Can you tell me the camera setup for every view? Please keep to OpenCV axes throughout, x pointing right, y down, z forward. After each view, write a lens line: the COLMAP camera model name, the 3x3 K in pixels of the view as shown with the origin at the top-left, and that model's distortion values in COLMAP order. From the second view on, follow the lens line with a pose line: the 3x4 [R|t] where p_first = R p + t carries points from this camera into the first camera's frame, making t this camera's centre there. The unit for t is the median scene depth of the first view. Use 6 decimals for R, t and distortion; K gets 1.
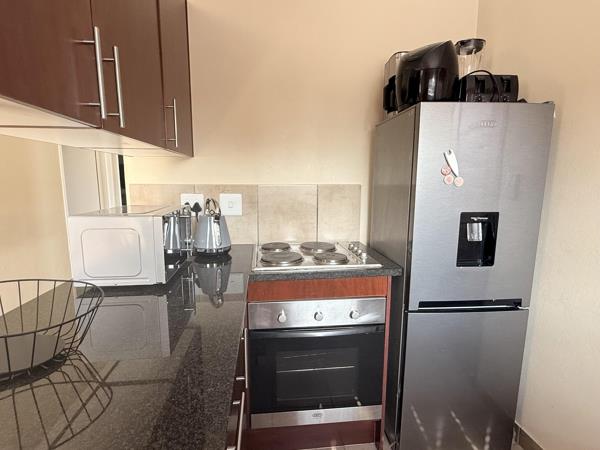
lens RADIAL K [[311.2, 0, 297.2], [0, 311.2, 225.0], [0, 0, 1]] dist [0.001555, -0.000092]
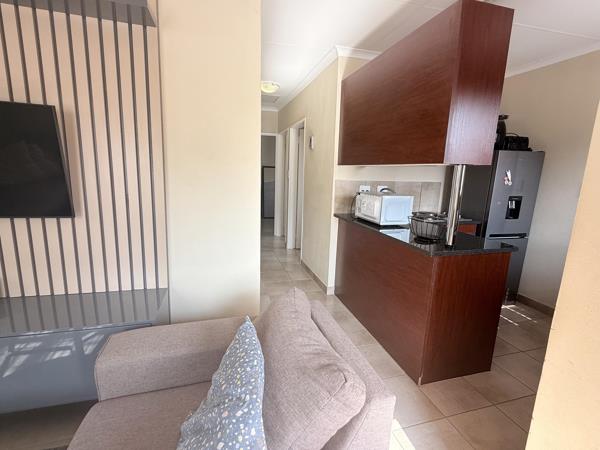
lens RADIAL K [[283.1, 0, 299.5], [0, 283.1, 222.6], [0, 0, 1]] dist [-0.000146, 0.000410]
pose [[0.986343, -0.005736, 0.164603, -1.313910], [-0.001261, 0.999101, 0.042375, 0.066736], [-0.164698, -0.042004, 0.985449, -0.818789]]
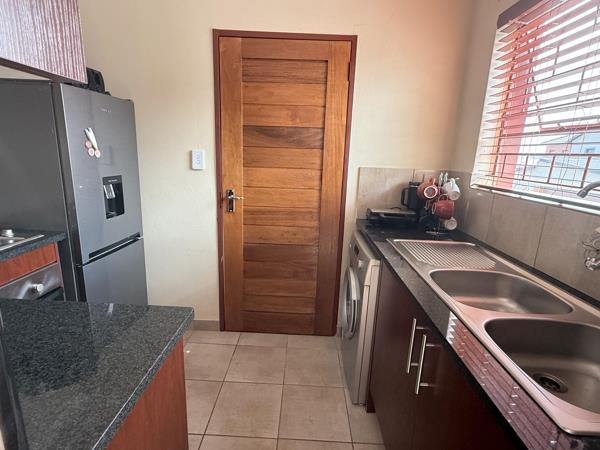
lens RADIAL K [[311.2, 0, 297.9], [0, 311.2, 227.0], [0, 0, 1]] dist [0.001555, -0.000092]
pose [[0.140593, -0.229081, 0.963201, -0.620108], [0.106365, 0.970728, 0.215345, -0.030443], [-0.984337, 0.072175, 0.160844, -0.007264]]
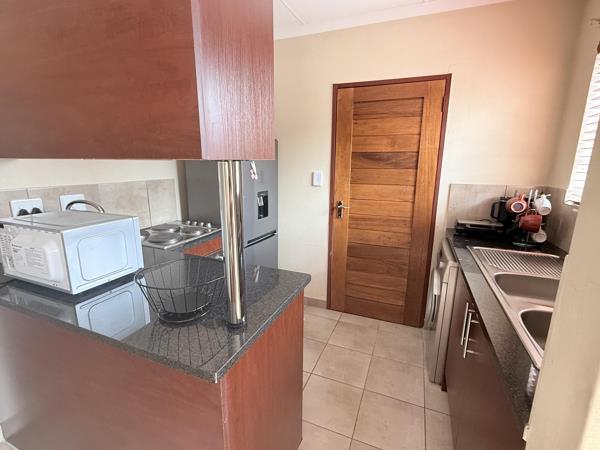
lens RADIAL K [[283.1, 0, 300.8], [0, 283.1, 223.9], [0, 0, 1]] dist [-0.000146, 0.000410]
pose [[0.479563, -0.187514, 0.857239, -0.875437], [0.120422, 0.981722, 0.147376, -0.070089], [-0.869206, 0.032555, 0.493378, -0.129144]]
